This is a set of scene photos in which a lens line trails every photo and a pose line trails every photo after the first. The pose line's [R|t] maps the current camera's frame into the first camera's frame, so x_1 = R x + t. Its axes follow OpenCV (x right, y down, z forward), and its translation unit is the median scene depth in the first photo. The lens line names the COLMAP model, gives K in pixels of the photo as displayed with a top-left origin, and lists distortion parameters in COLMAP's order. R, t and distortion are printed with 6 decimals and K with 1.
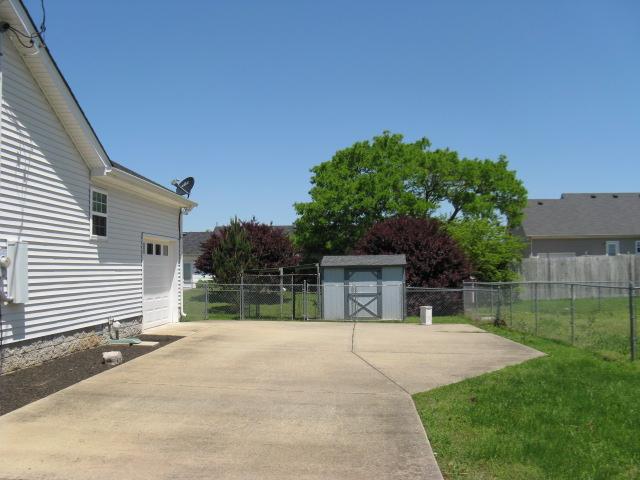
lens RADIAL K [[656.0, 0, 320.0], [0, 656.0, 240.0], [0, 0, 1]] dist [-0.126548, 0.027754]
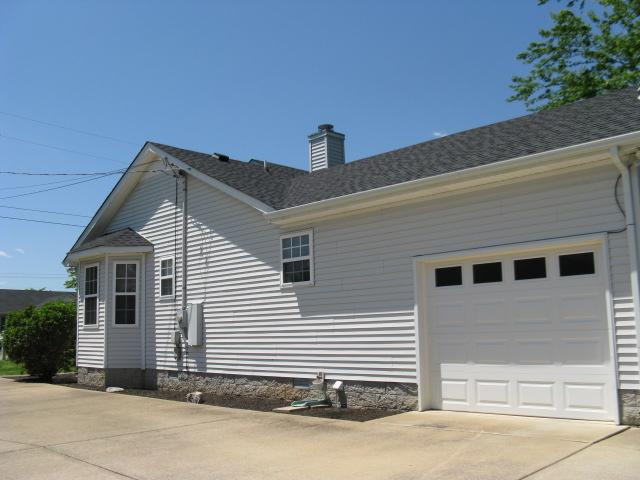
lens RADIAL K [[656.0, 0, 320.0], [0, 656.0, 240.0], [0, 0, 1]] dist [-0.126548, 0.027754]
pose [[-0.679612, -0.066817, -0.730522, 0.344808], [0.069266, 0.985549, -0.154582, 0.085397], [0.730294, -0.155656, -0.665163, 1.731776]]
